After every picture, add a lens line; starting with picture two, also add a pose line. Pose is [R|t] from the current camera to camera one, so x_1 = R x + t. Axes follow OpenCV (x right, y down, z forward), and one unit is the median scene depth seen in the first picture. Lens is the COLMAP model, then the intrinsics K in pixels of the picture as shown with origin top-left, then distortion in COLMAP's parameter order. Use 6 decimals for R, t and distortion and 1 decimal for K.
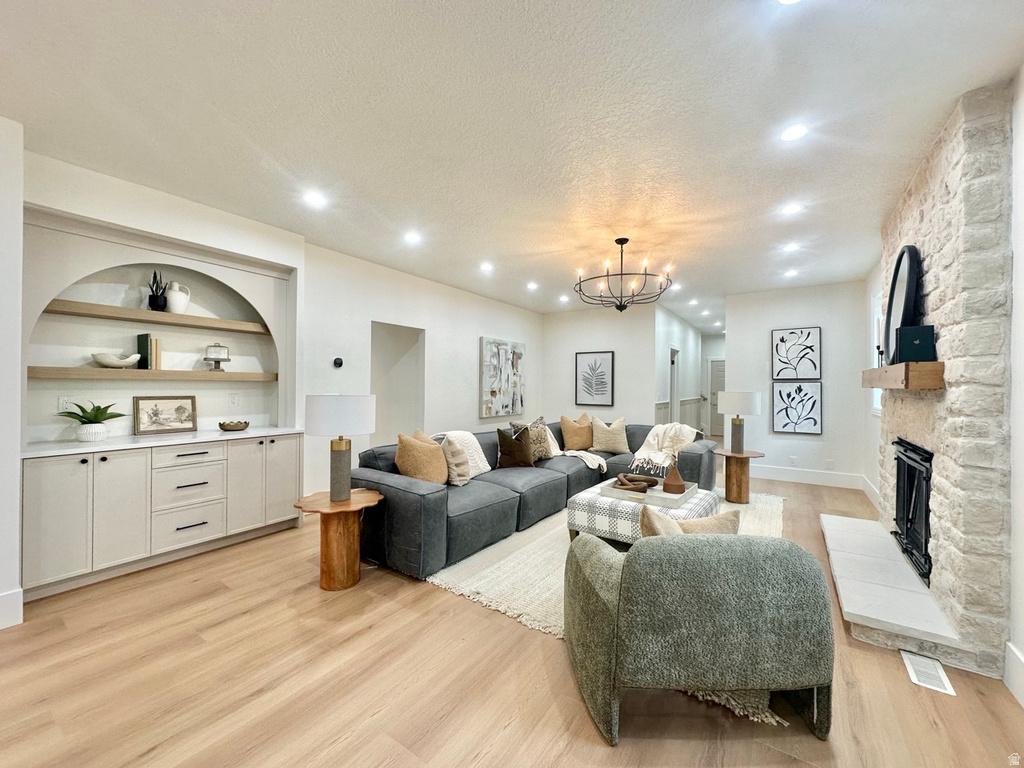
lens RADIAL K [[410.4, 0, 510.9], [0, 410.4, 385.4], [0, 0, 1]] dist [-0.002377, 0.000082]
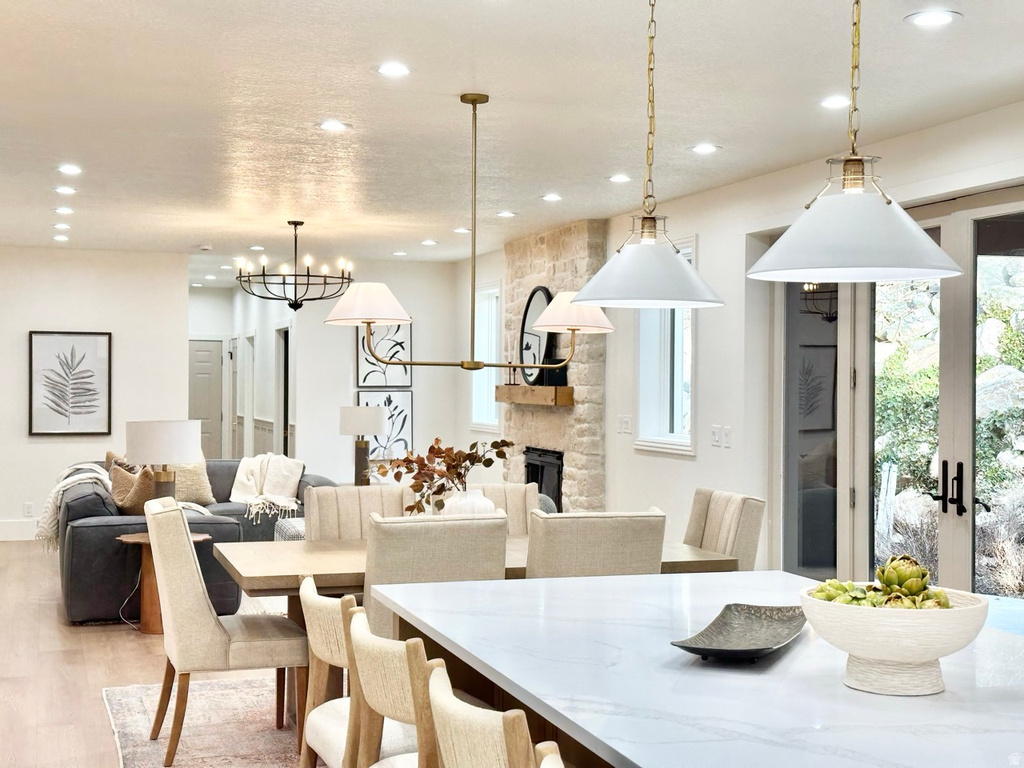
lens RADIAL K [[1427.0, 0, 512.0], [0, 1427.0, 384.0], [0, 0, 1]] dist [0.138916, 0.002306]
pose [[0.615569, -0.003868, 0.788074, -1.955168], [-0.002558, 0.999973, 0.006906, -0.064679], [-0.788079, -0.006267, 0.615542, -1.240174]]
